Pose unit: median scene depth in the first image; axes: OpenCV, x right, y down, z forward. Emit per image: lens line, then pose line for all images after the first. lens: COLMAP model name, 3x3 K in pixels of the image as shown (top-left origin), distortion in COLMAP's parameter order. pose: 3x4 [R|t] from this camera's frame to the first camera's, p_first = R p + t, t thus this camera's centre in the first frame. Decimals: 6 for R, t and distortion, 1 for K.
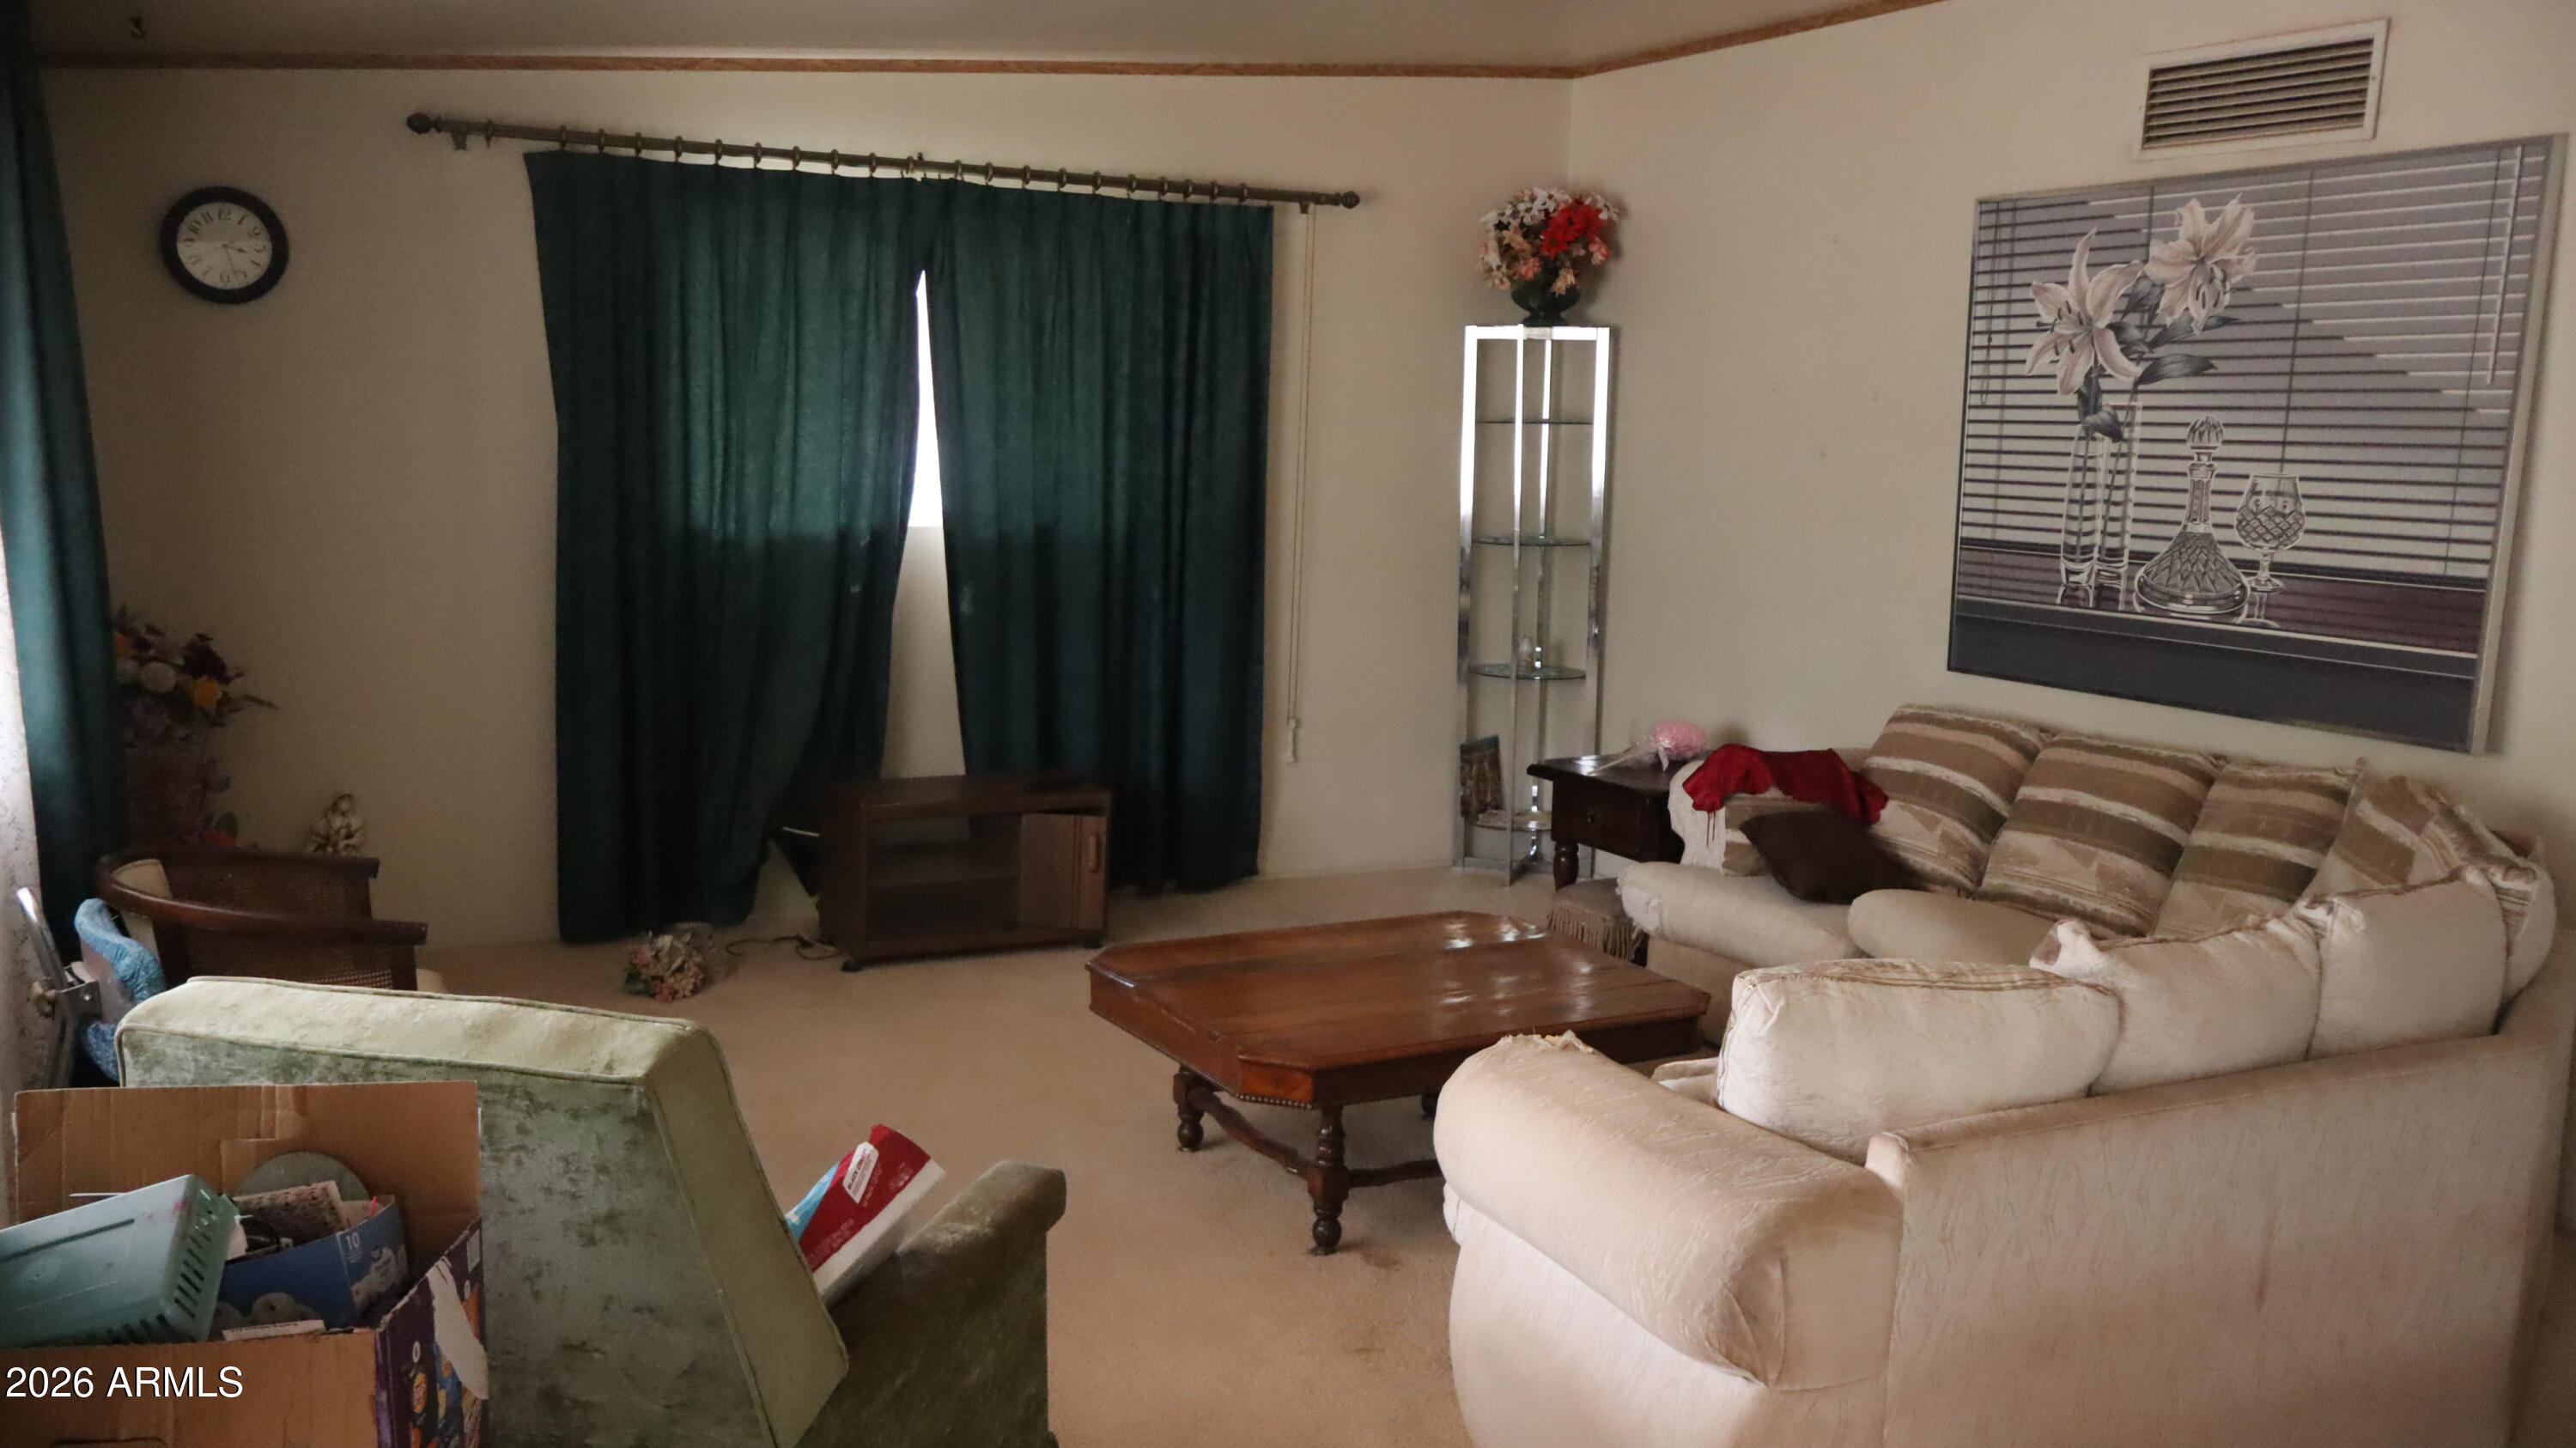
lens RADIAL K [[2182.1, 0, 1295.8], [0, 2182.1, 719.2], [0, 0, 1]] dist [-0.000994, 0.010790]
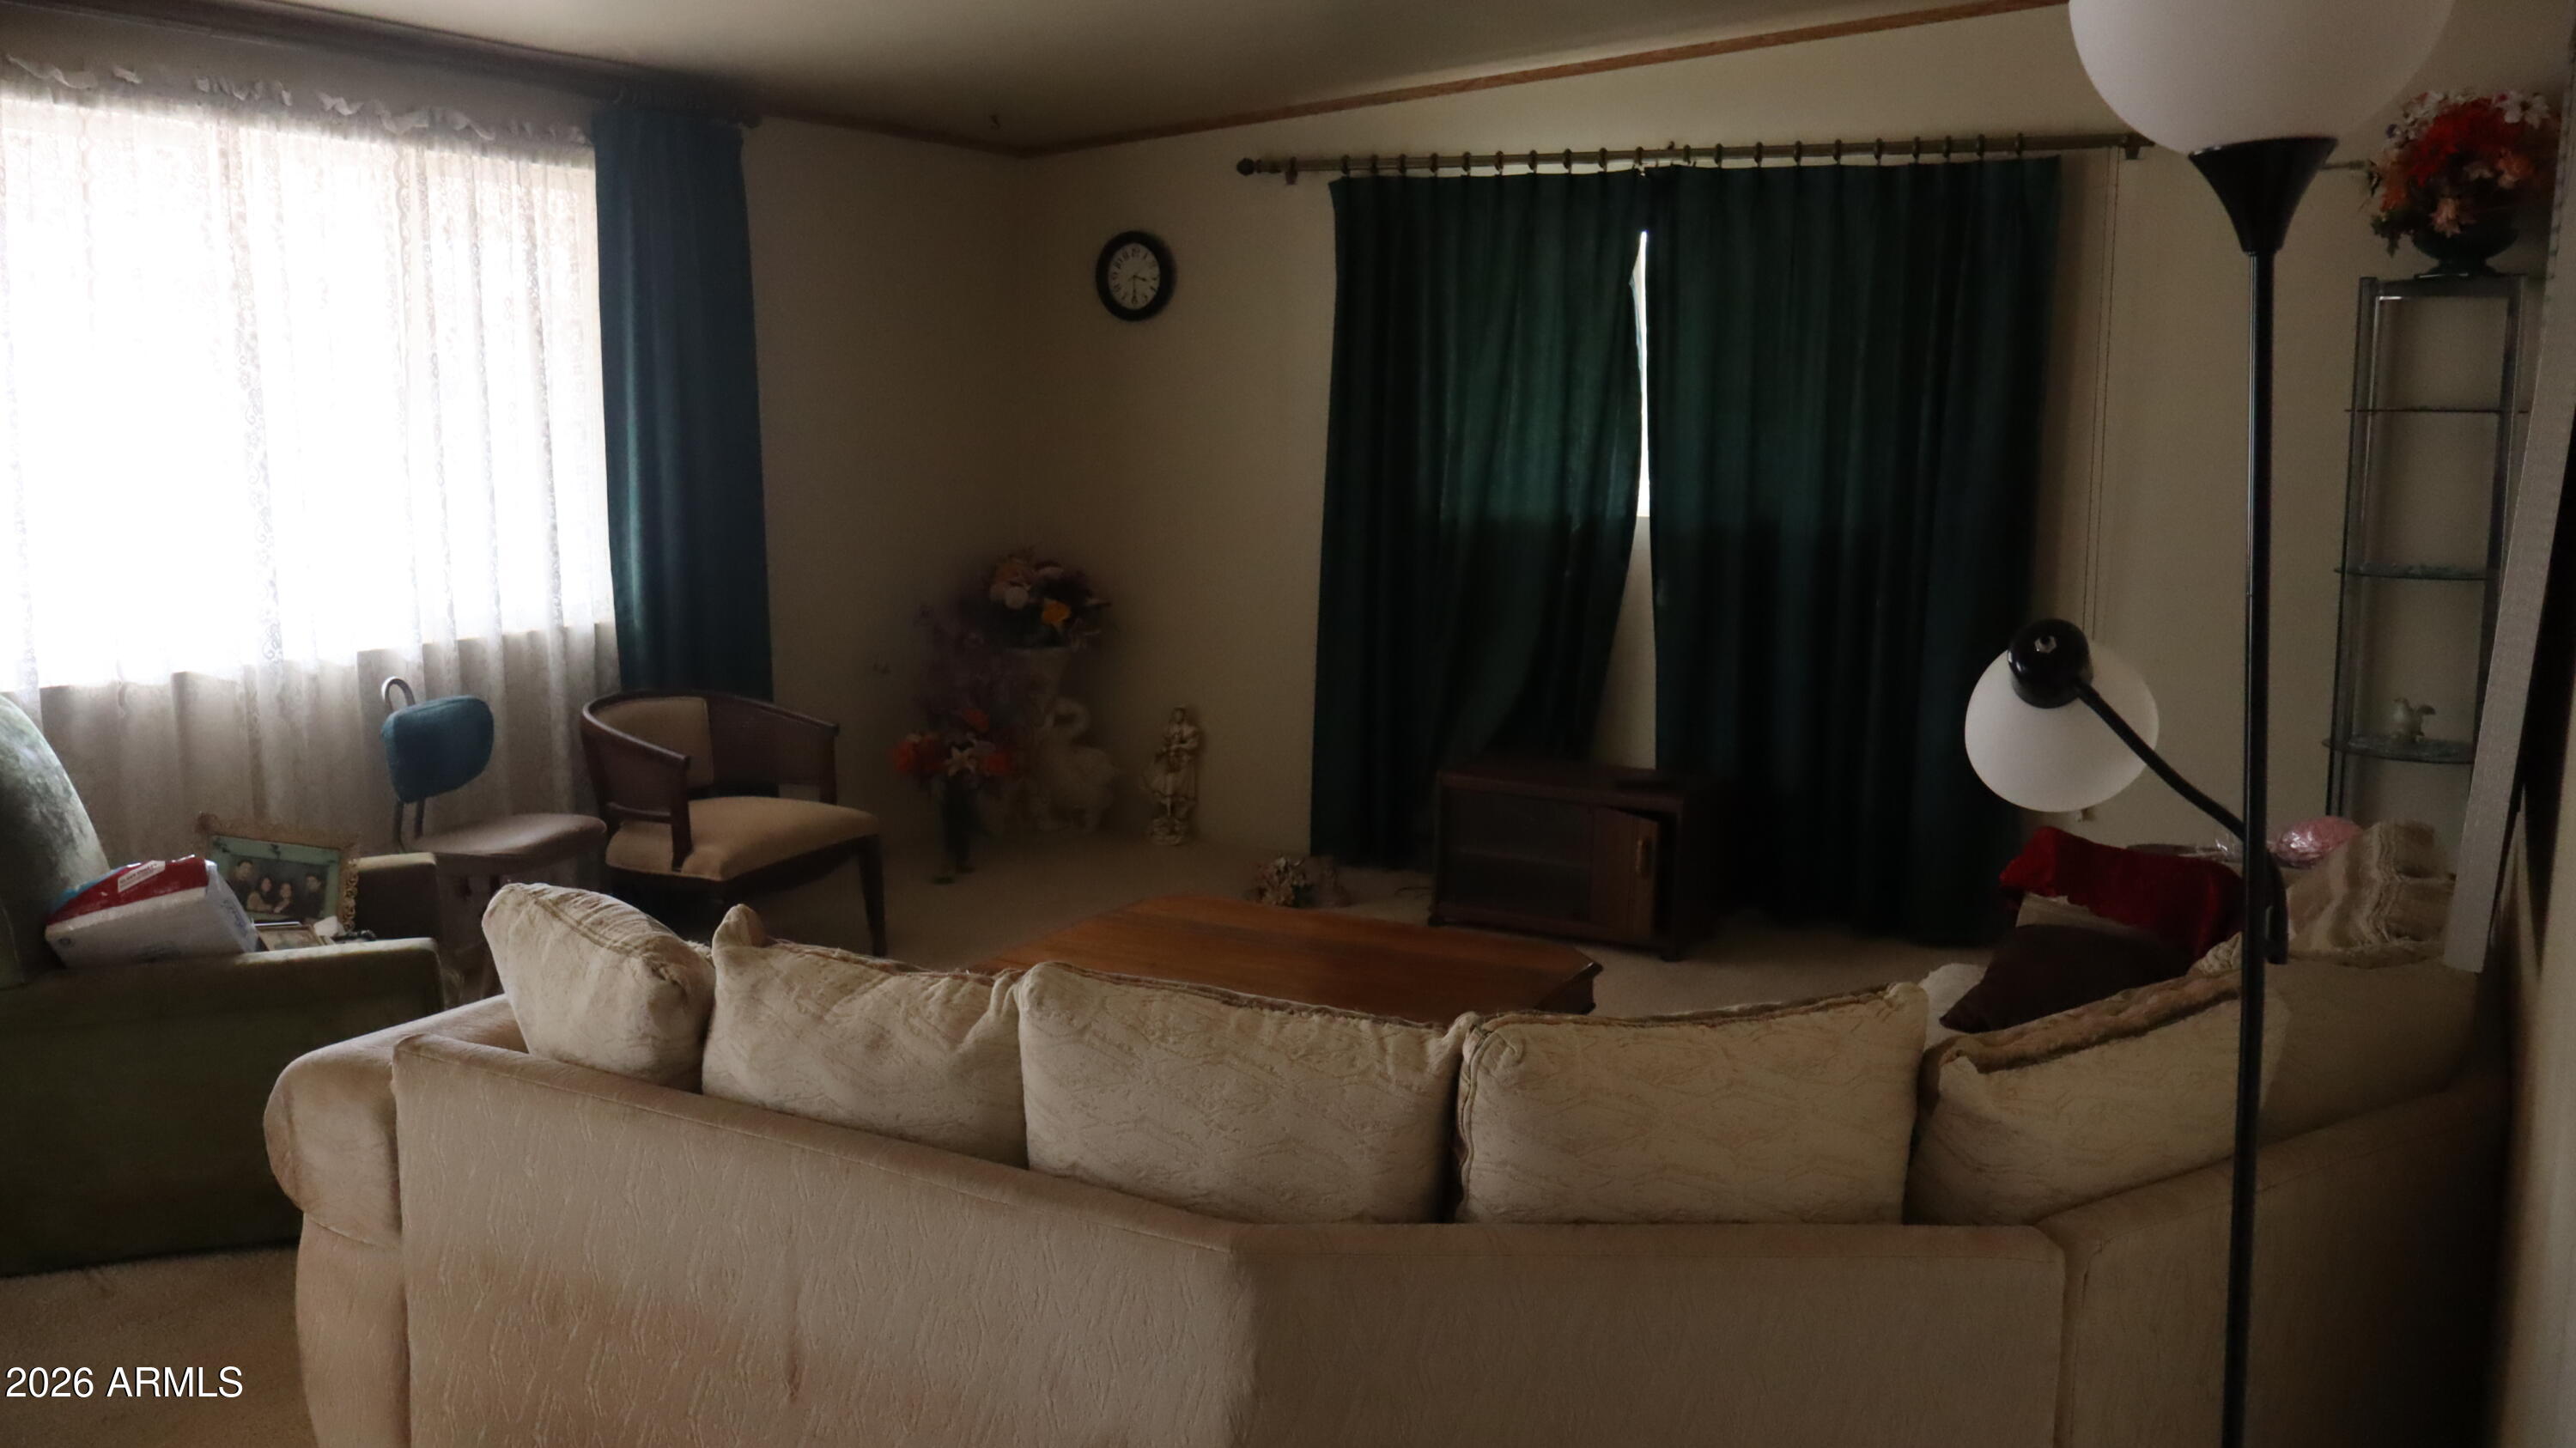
lens RADIAL K [[2182.1, 0, 1296.9], [0, 2182.1, 726.2], [0, 0, 1]] dist [-0.000994, 0.010790]
pose [[0.557059, 0.111633, -0.822936, 0.599245], [-0.119040, 0.991425, 0.053909, -0.029161], [0.821897, 0.067932, 0.565571, 0.323717]]
